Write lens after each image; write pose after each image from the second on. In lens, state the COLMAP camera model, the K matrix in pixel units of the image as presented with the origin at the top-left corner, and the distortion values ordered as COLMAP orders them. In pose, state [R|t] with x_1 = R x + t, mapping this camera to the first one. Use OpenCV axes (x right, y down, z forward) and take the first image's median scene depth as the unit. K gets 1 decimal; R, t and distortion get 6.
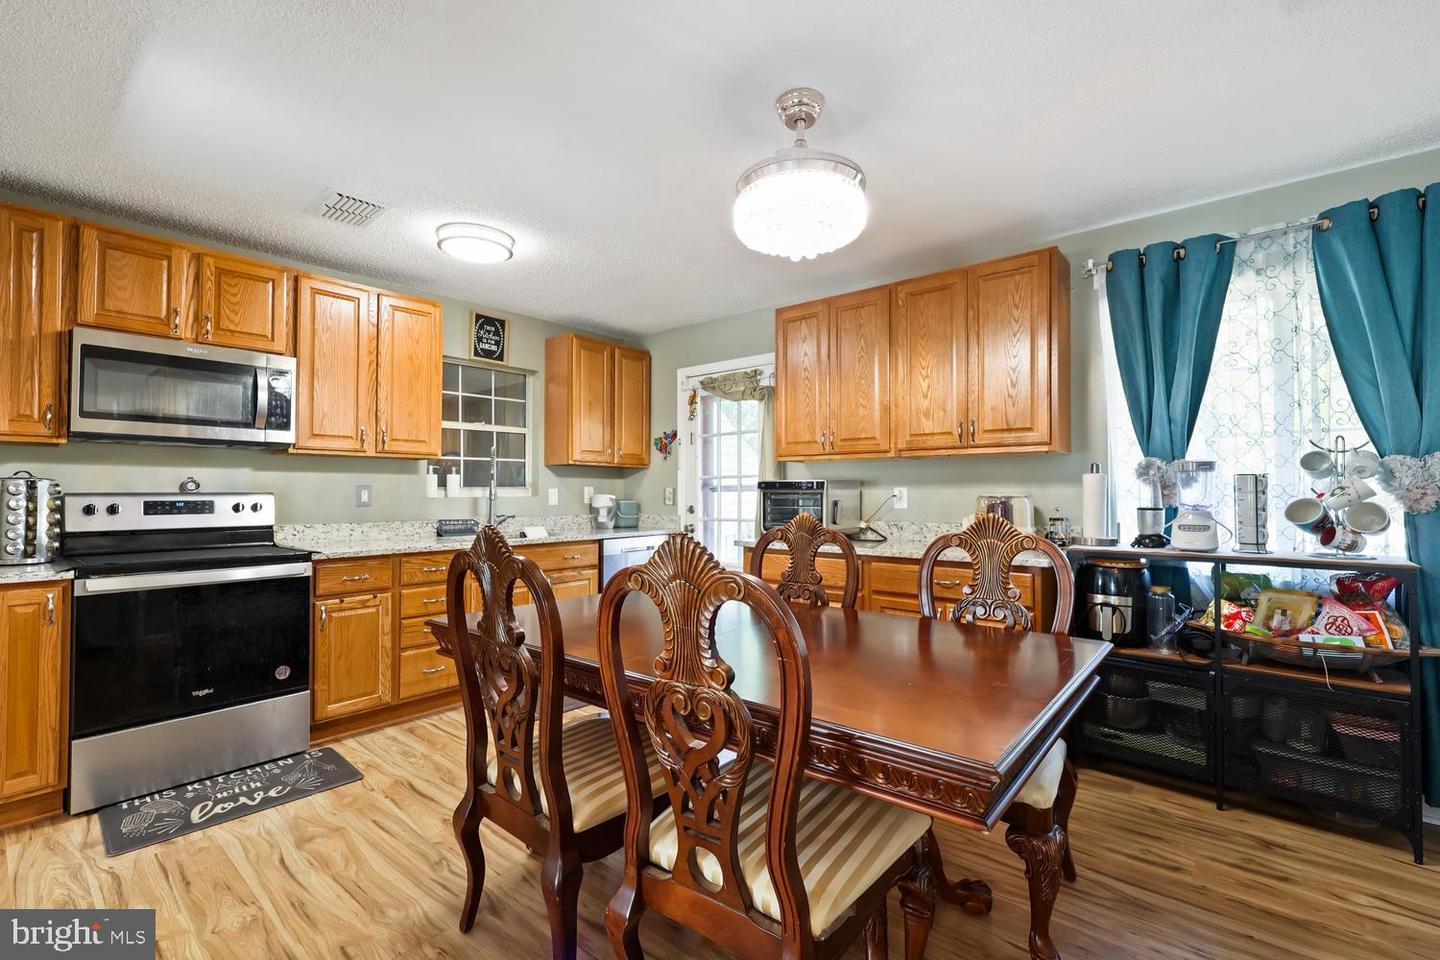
lens RADIAL K [[595.2, 0, 720.9], [0, 595.2, 483.0], [0, 0, 1]] dist [0.003016, -0.000517]
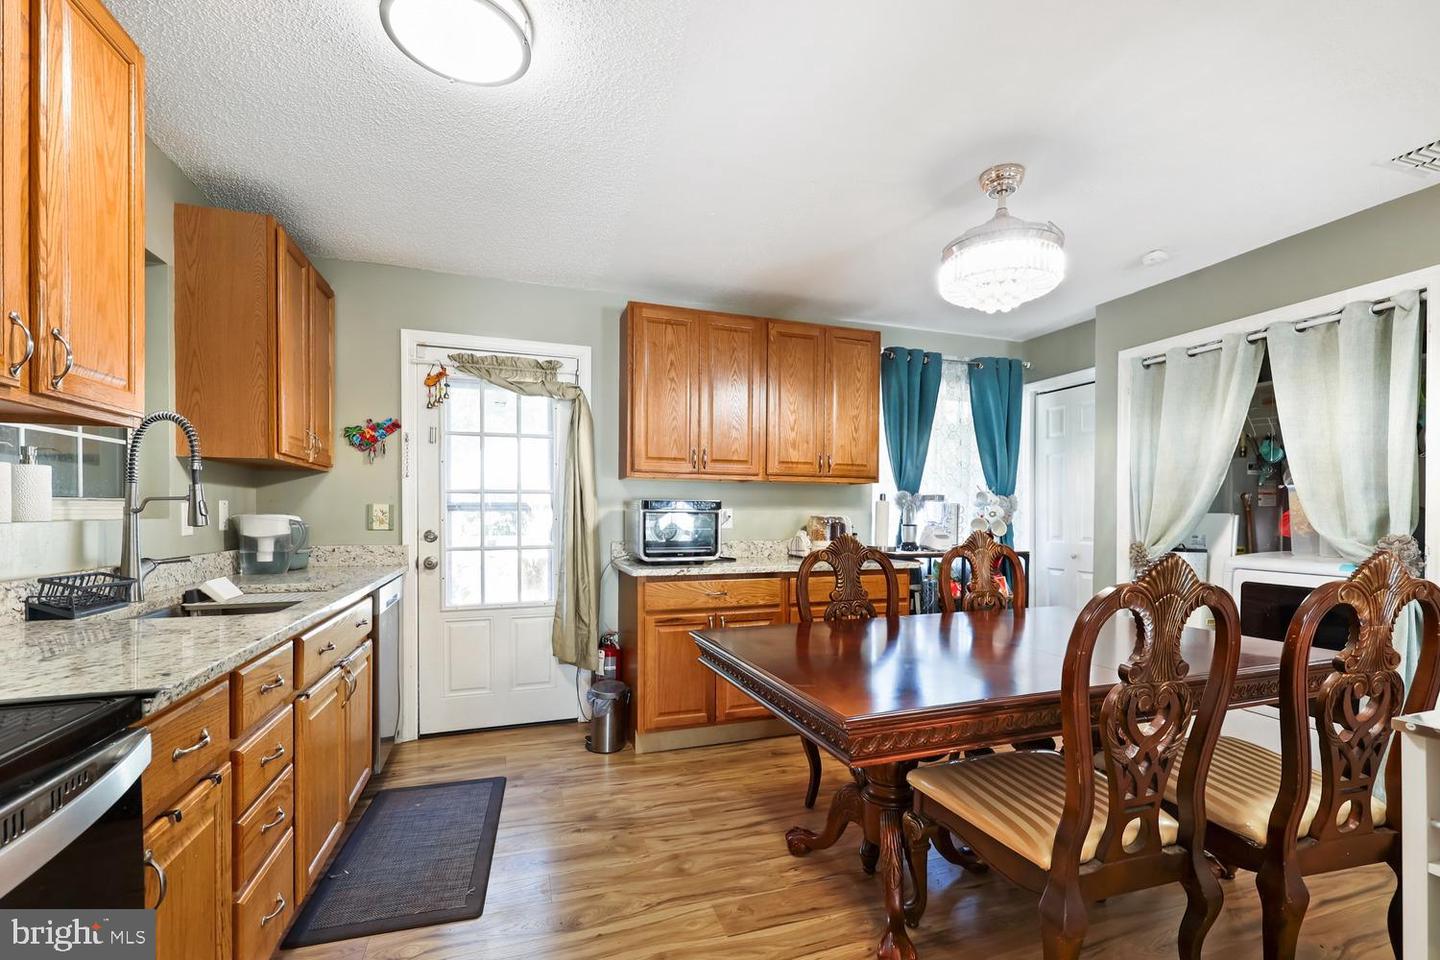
lens RADIAL K [[595.2, 0, 745.4], [0, 595.2, 514.9], [0, 0, 1]] dist [0.003016, -0.000517]
pose [[0.546962, 0.004613, 0.837145, -0.565695], [-0.018766, 0.999801, 0.006751, 0.009922], [-0.836947, -0.019402, 0.546940, 0.399848]]
